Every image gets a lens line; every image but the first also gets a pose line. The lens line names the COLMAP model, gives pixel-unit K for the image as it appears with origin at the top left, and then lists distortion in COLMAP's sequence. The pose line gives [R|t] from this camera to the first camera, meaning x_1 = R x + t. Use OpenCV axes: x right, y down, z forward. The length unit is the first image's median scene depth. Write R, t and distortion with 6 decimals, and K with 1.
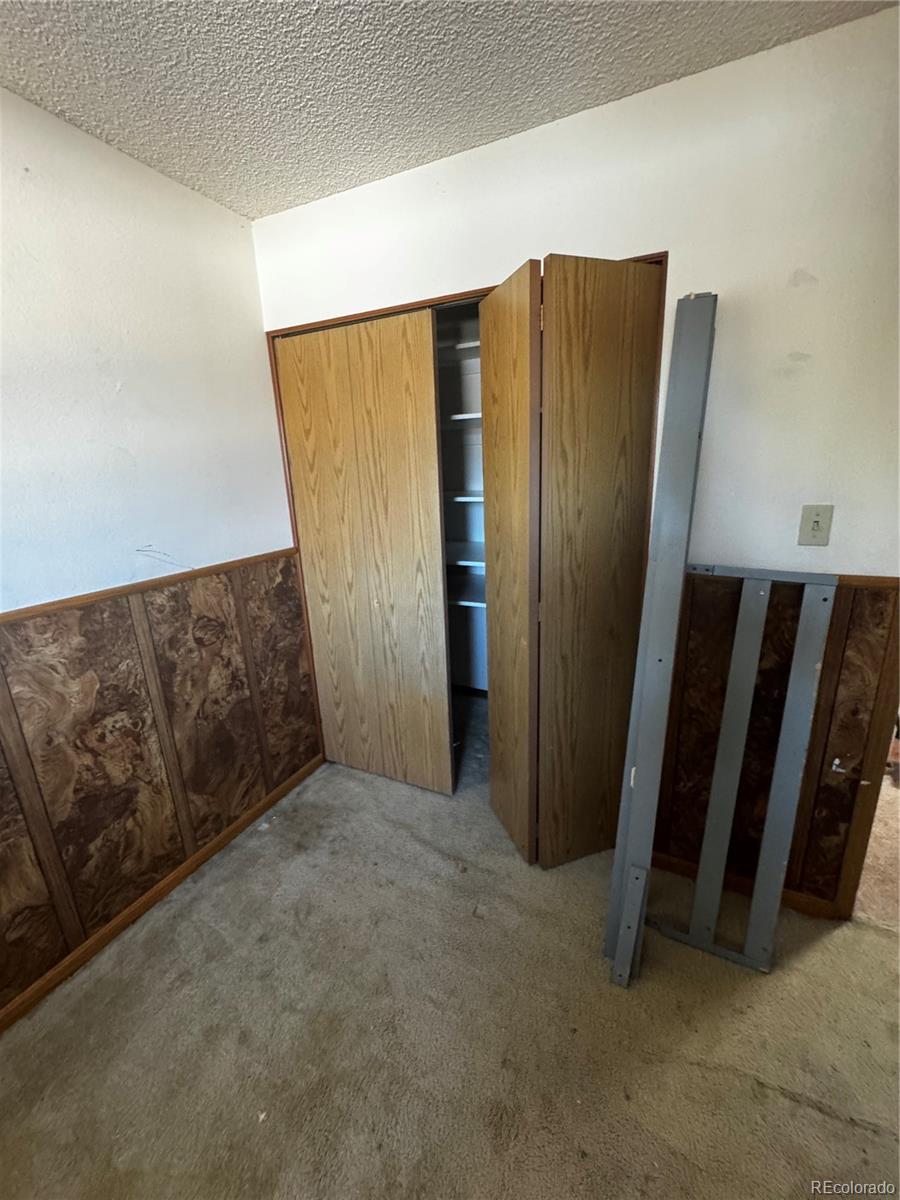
lens RADIAL K [[480.2, 0, 450.0], [0, 480.2, 600.0], [0, 0, 1]] dist [0.007489, -0.006287]
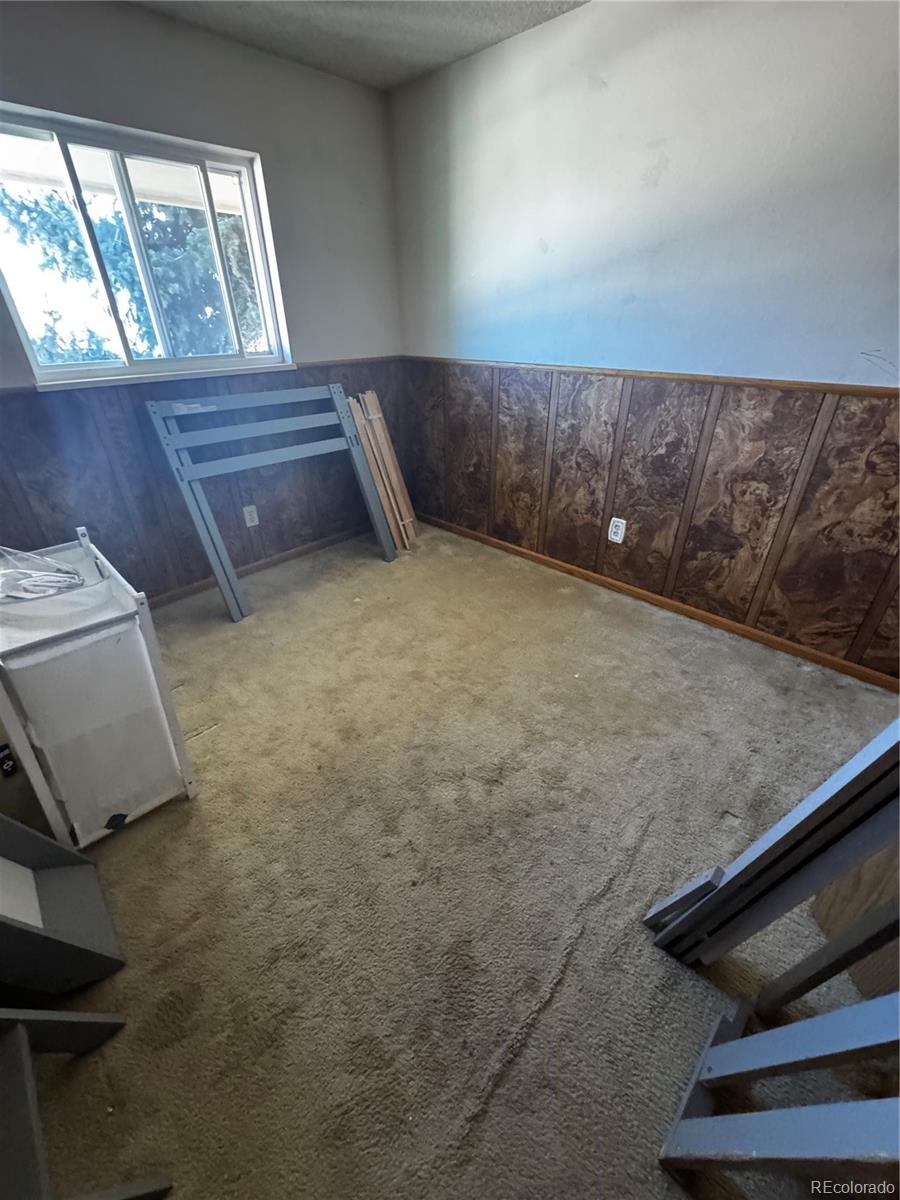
lens RADIAL K [[480.2, 0, 450.0], [0, 480.2, 600.0], [0, 0, 1]] dist [0.007489, -0.006287]
pose [[-0.323295, 0.515244, -0.793728, 0.764964], [-0.228627, 0.771395, 0.593869, -0.101124], [0.918265, 0.373463, -0.131589, 0.481004]]
